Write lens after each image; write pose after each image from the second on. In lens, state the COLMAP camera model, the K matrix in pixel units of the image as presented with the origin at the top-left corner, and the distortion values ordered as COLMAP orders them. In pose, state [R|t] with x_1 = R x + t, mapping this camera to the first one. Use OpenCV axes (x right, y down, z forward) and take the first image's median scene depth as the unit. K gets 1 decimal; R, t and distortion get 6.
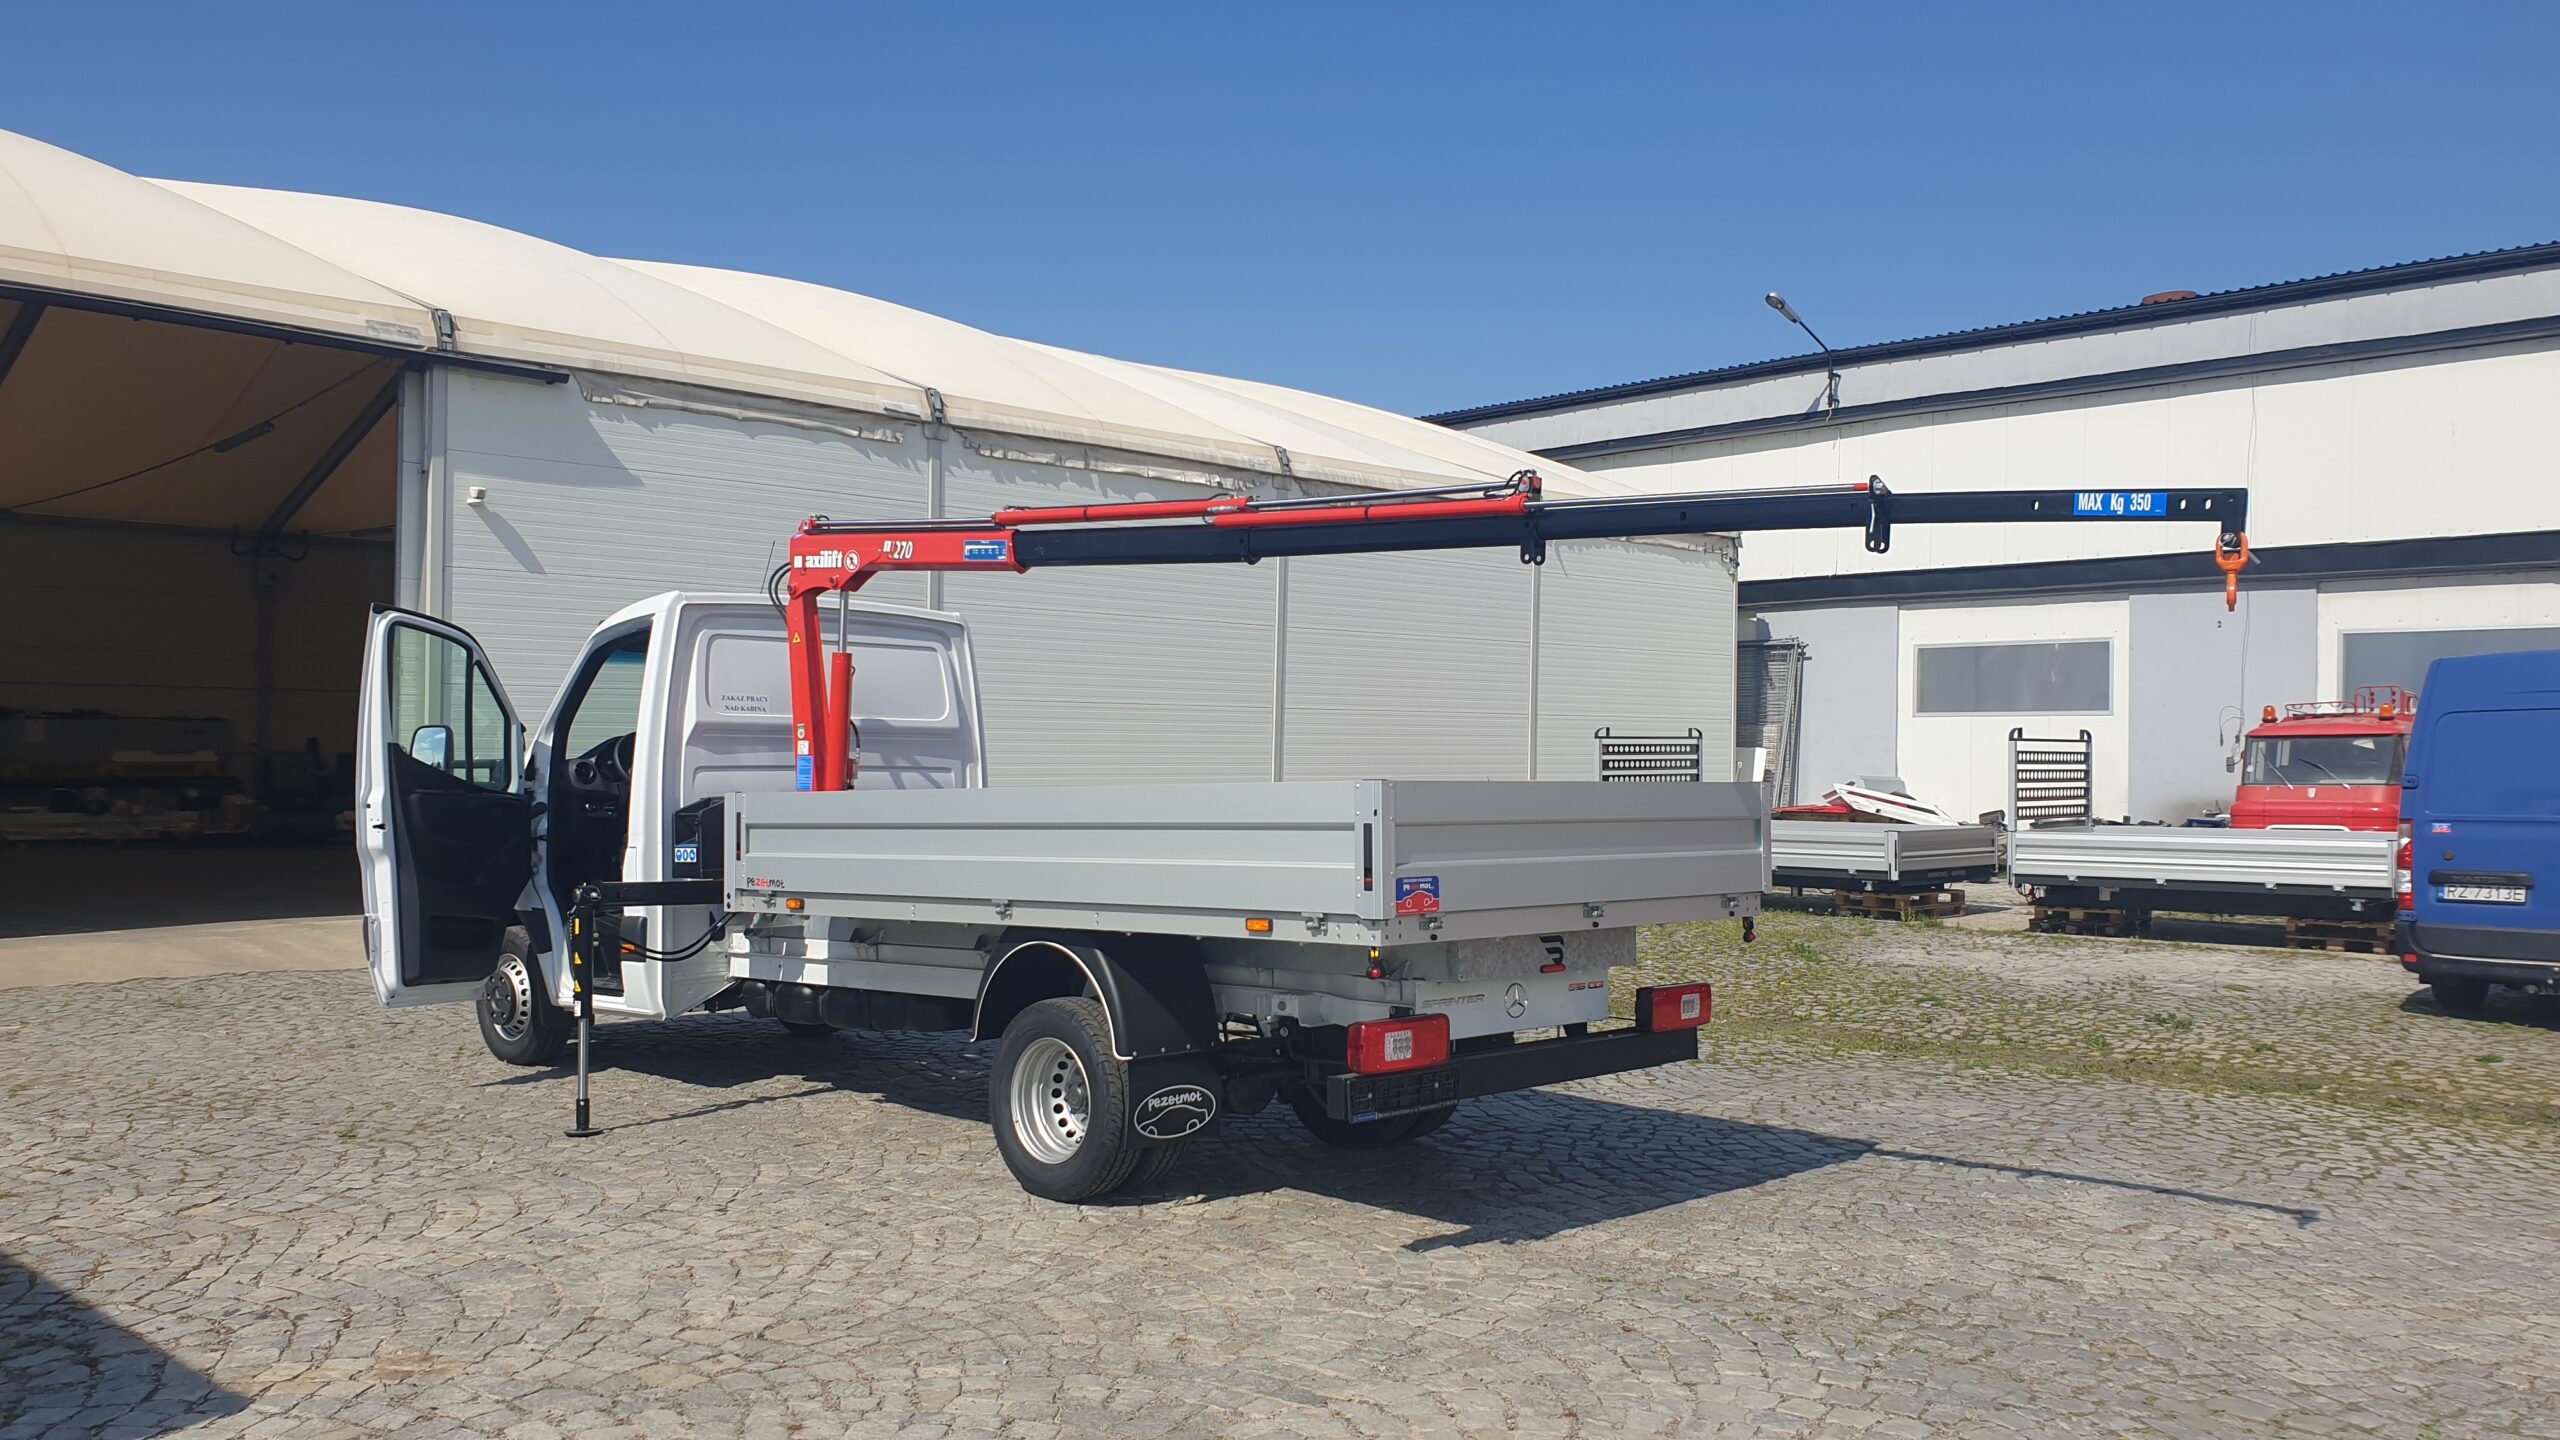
lens RADIAL K [[2012.3, 0, 1266.1], [0, 2012.3, 737.7], [0, 0, 1]] dist [0.002980, -0.012441]
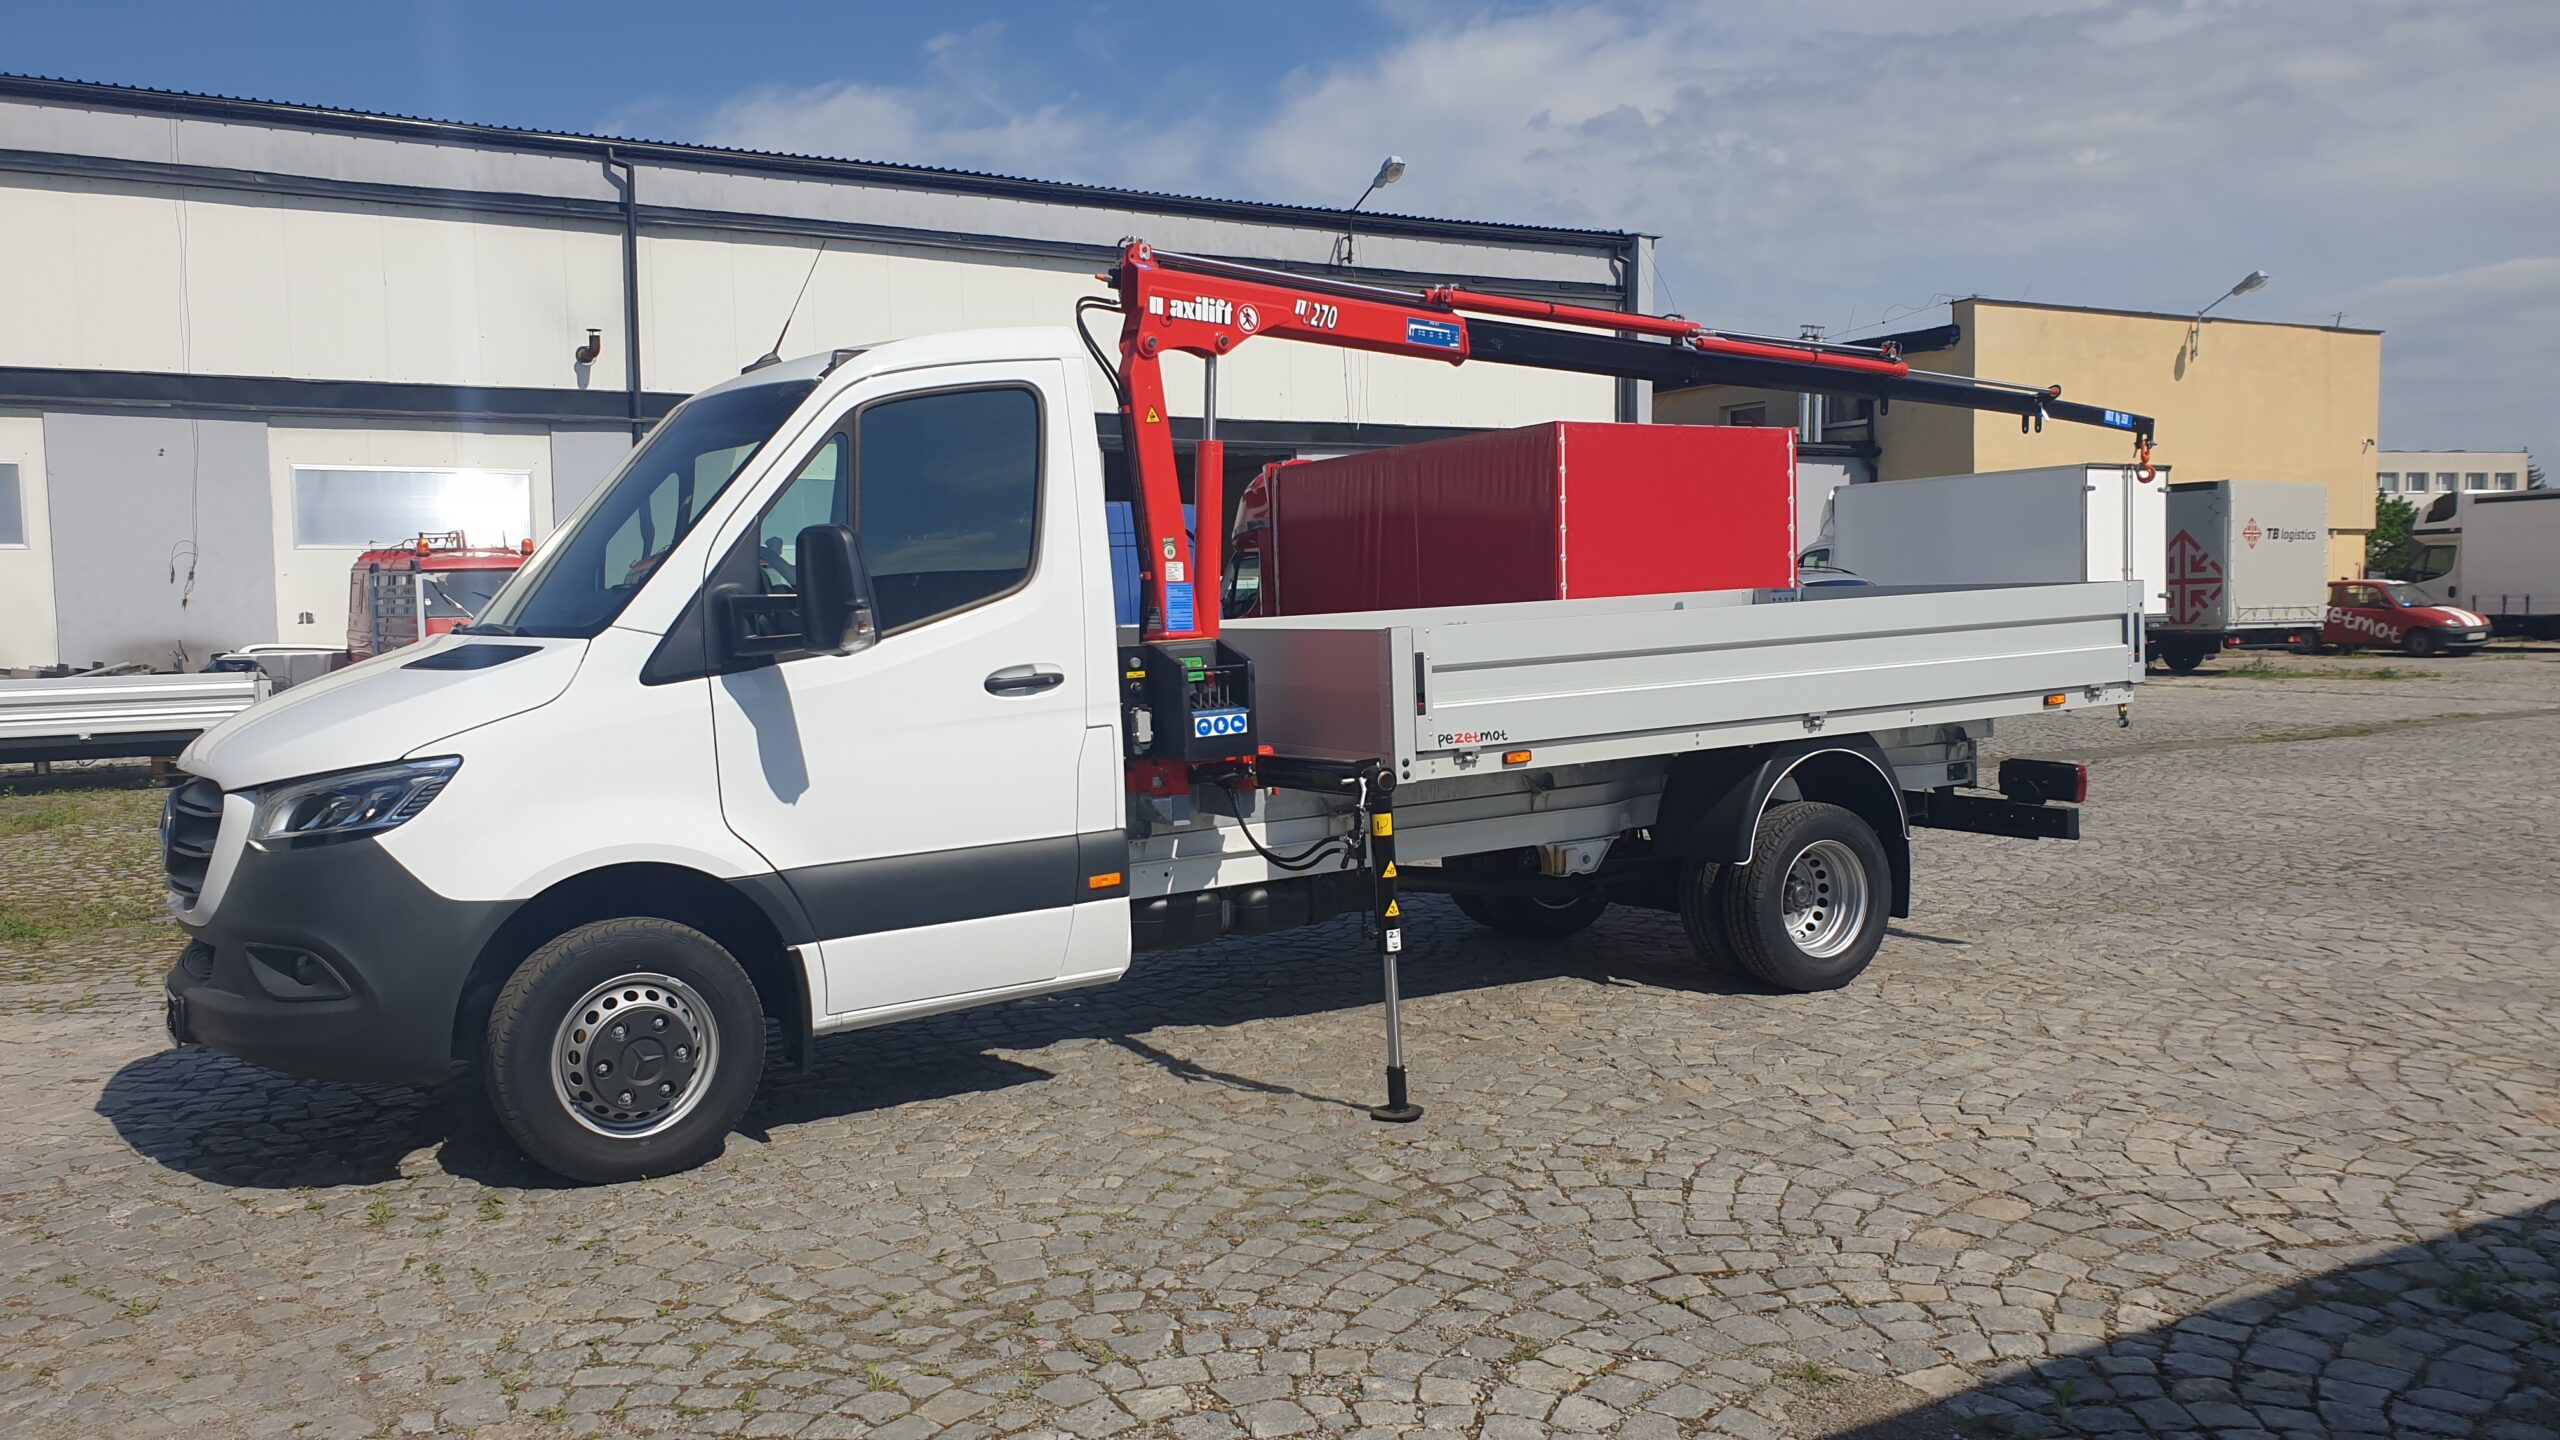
lens RADIAL K [[2012.3, 0, 1284.0], [0, 2012.3, 730.3], [0, 0, 1]] dist [0.002980, -0.012441]
pose [[0.263110, -0.078110, 0.961599, -0.936932], [0.007217, 0.996849, 0.078998, 0.006287], [-0.964739, -0.013846, 0.262844, 0.789972]]
